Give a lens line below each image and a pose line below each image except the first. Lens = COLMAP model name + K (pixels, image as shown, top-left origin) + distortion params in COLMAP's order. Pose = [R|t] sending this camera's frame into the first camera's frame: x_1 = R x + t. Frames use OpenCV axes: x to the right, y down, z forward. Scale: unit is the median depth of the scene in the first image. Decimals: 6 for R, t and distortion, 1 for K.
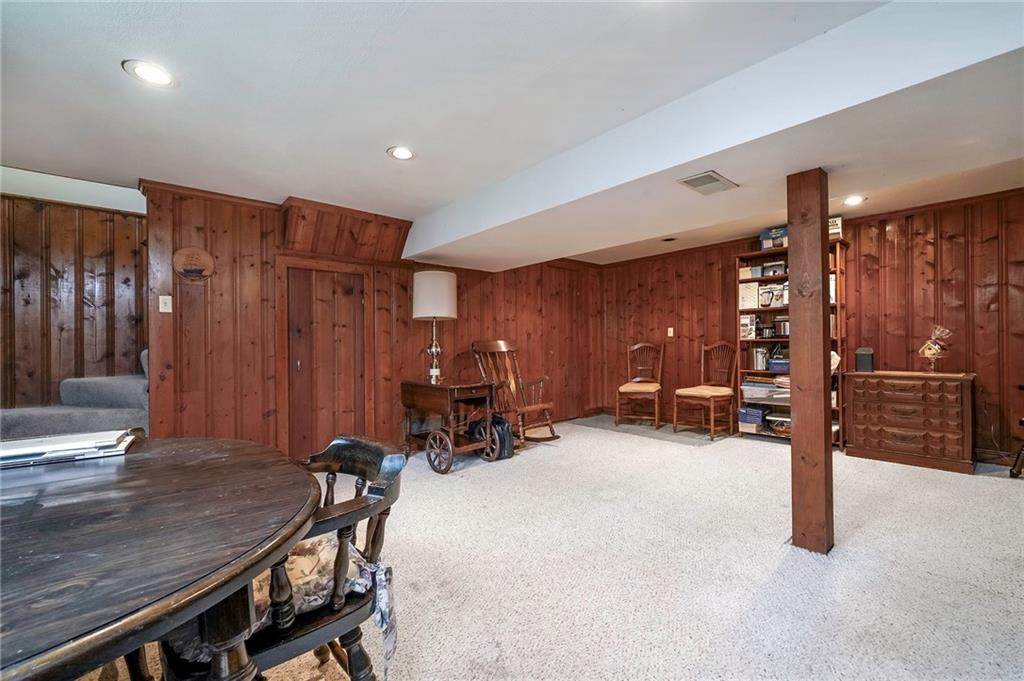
lens RADIAL K [[425.6, 0, 513.5], [0, 425.6, 347.0], [0, 0, 1]] dist [-0.003044, -0.000092]
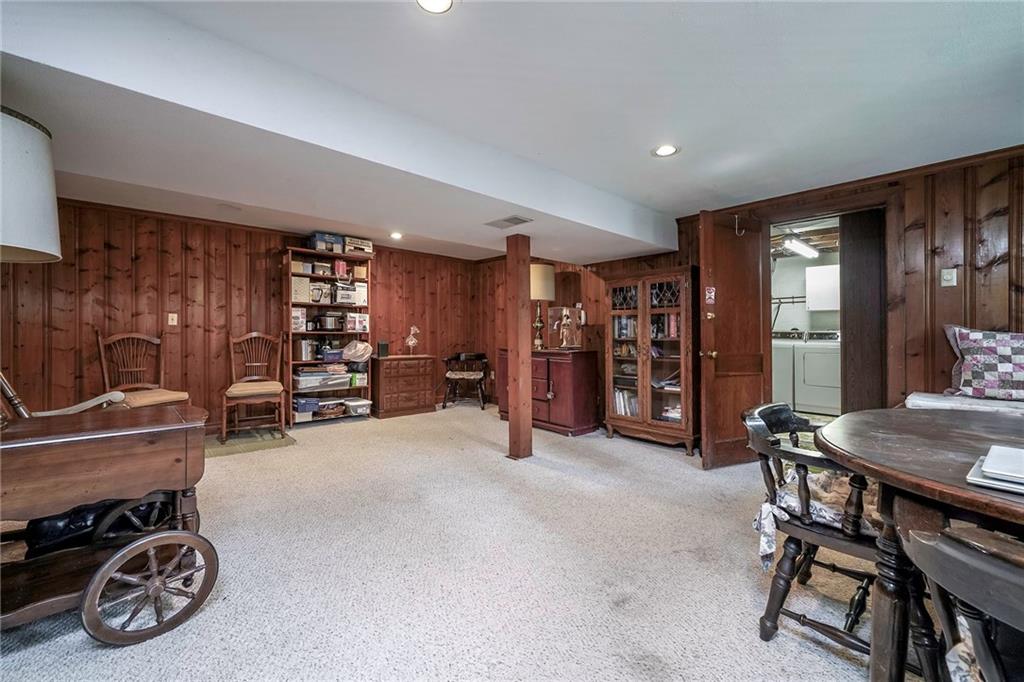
lens RADIAL K [[403.5, 0, 514.4], [0, 403.5, 334.9], [0, 0, 1]] dist [-0.000813, -0.000080]
pose [[0.007953, 0.013549, 0.999877, -0.435277], [0.001089, 0.999907, -0.013558, 0.003797], [-0.999968, 0.001197, 0.007938, 0.483379]]
